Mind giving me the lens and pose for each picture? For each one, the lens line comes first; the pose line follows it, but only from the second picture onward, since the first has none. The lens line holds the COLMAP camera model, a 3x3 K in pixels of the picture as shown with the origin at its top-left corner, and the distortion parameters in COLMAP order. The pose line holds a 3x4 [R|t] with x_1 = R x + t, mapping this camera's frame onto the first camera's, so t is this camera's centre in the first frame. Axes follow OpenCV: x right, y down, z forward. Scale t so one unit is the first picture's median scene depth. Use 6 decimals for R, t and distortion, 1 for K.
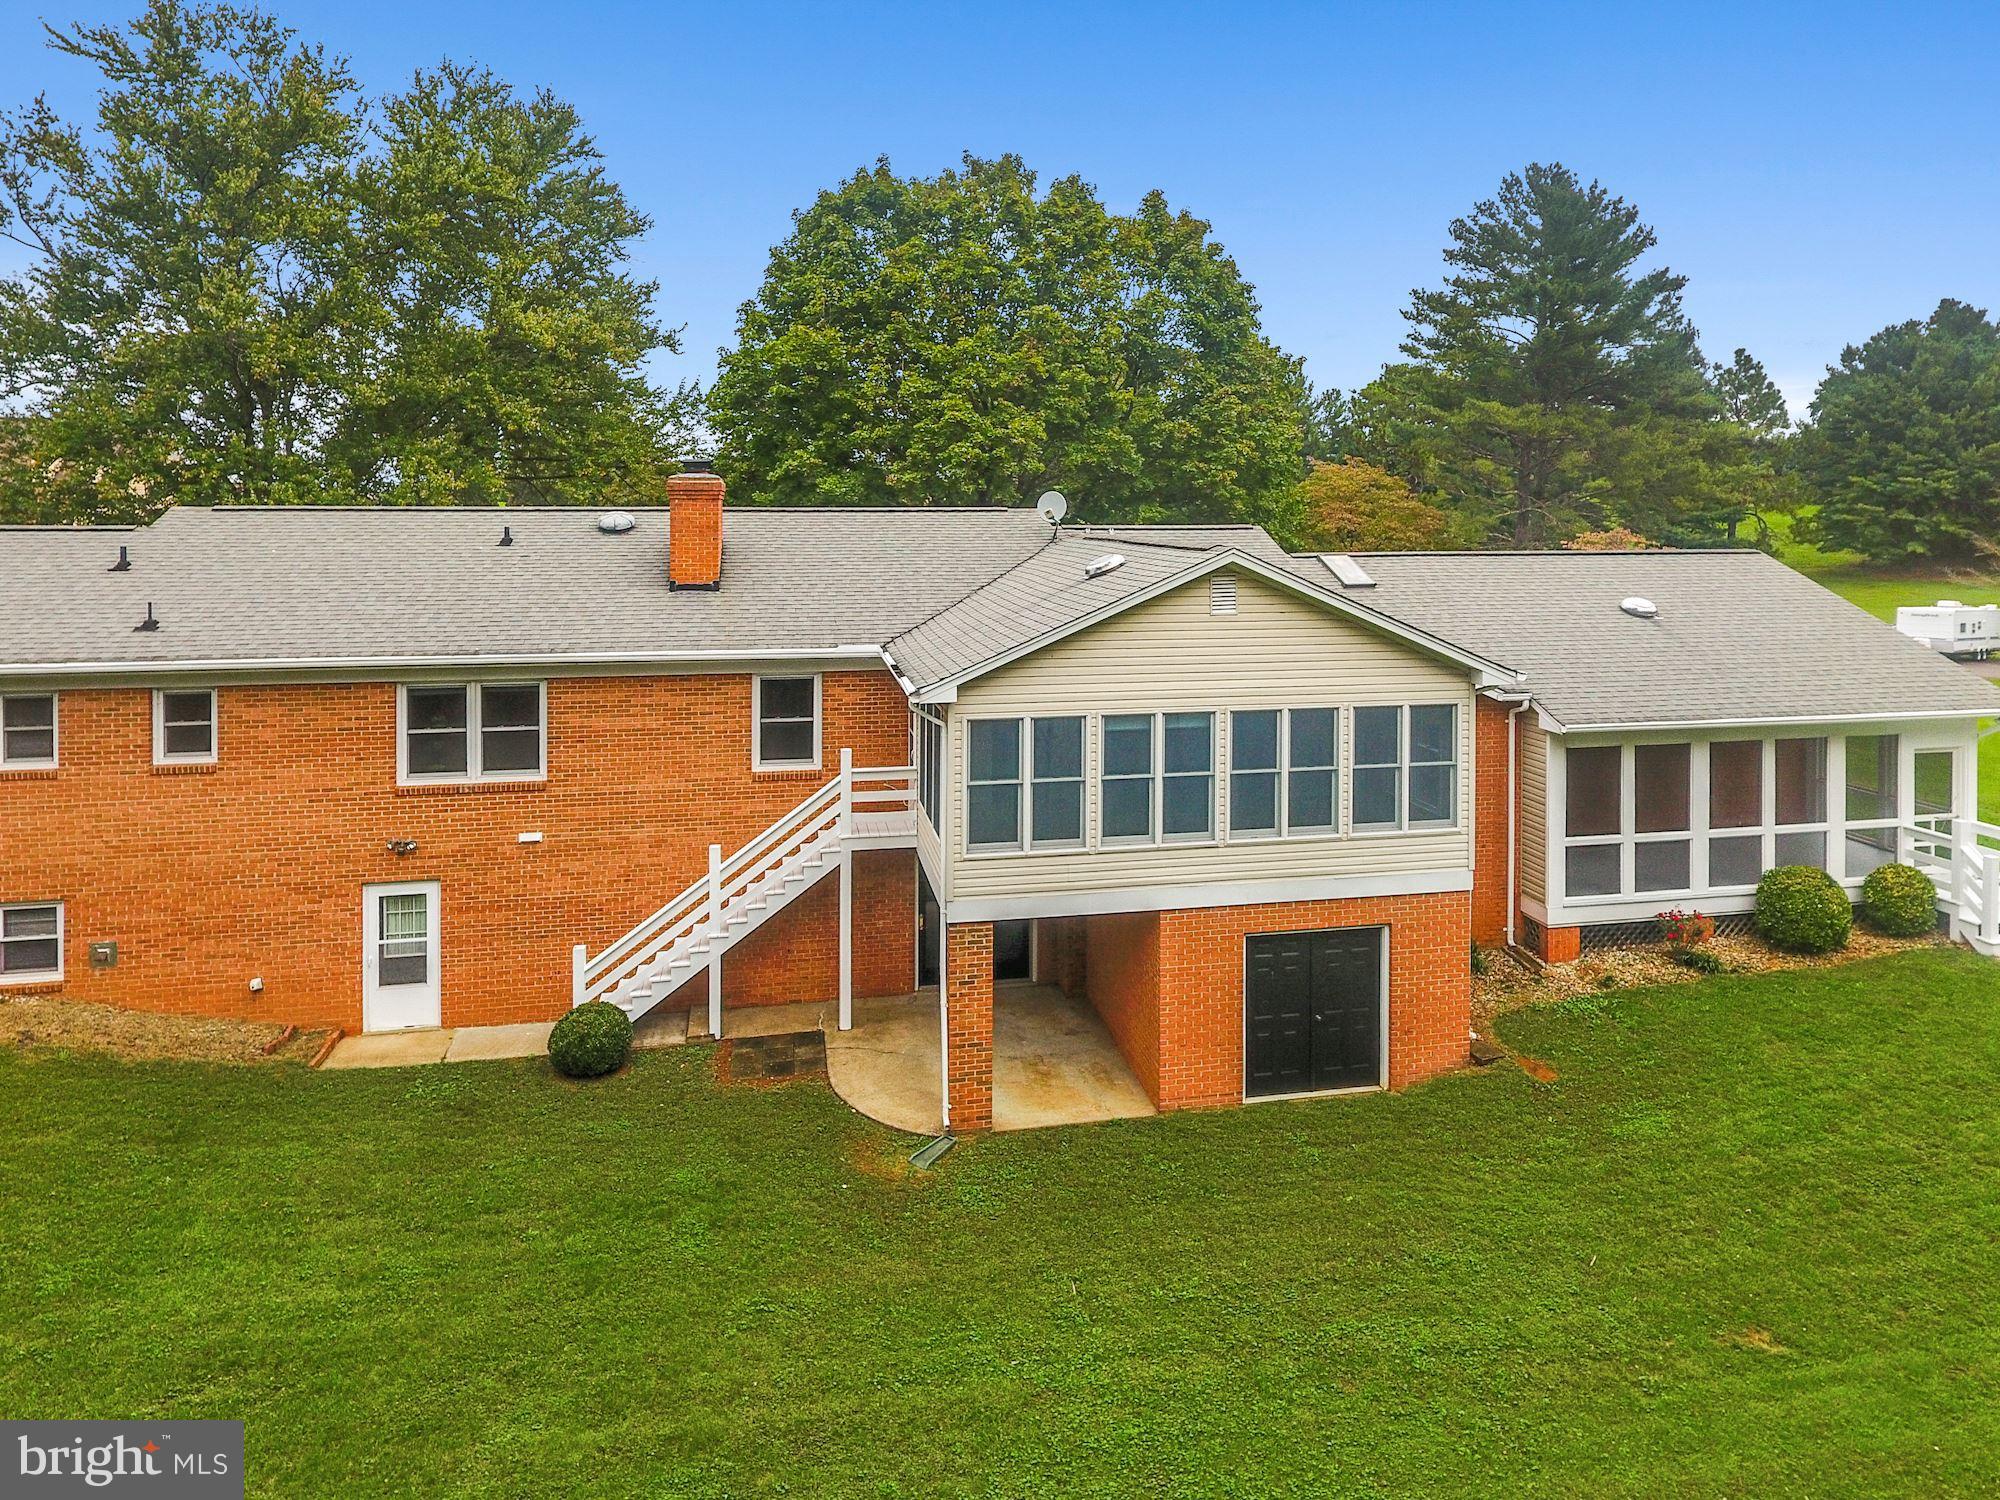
lens RADIAL K [[1207.9, 0, 1026.2], [0, 1207.9, 553.8], [0, 0, 1]] dist [0.000420, 0.000179]
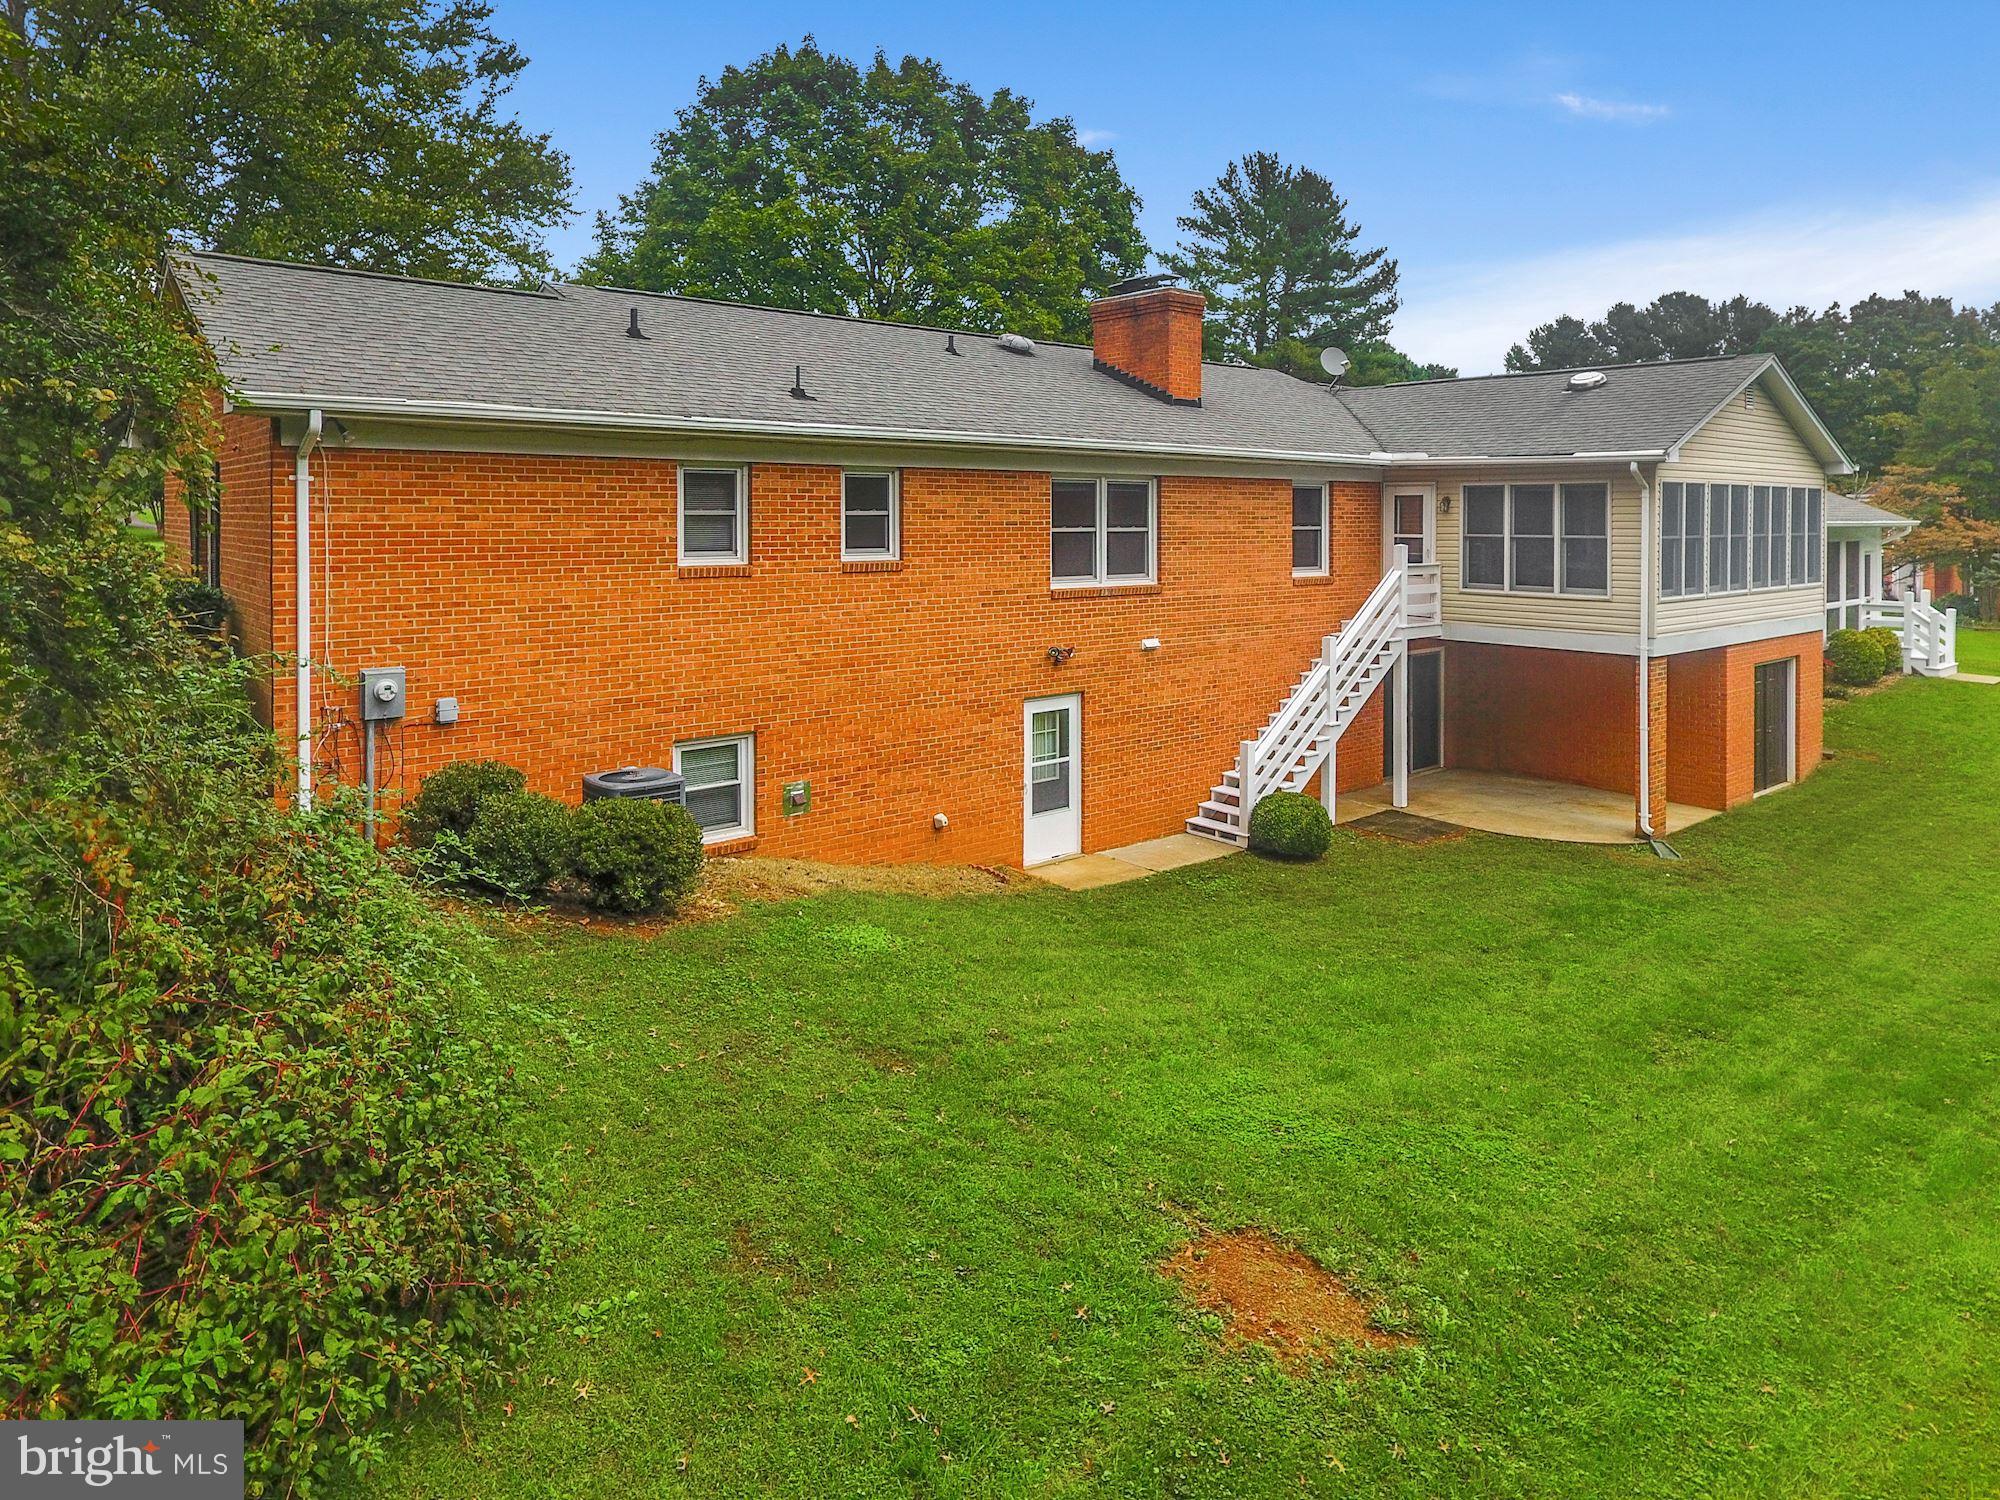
lens RADIAL K [[1207.9, 0, 1026.2], [0, 1207.9, 553.8], [0, 0, 1]] dist [0.000420, 0.000179]
pose [[0.881870, -0.015514, 0.471237, -0.953103], [0.014434, 0.999878, 0.005907, 0.159491], [-0.471271, 0.001592, 0.881987, 0.214265]]
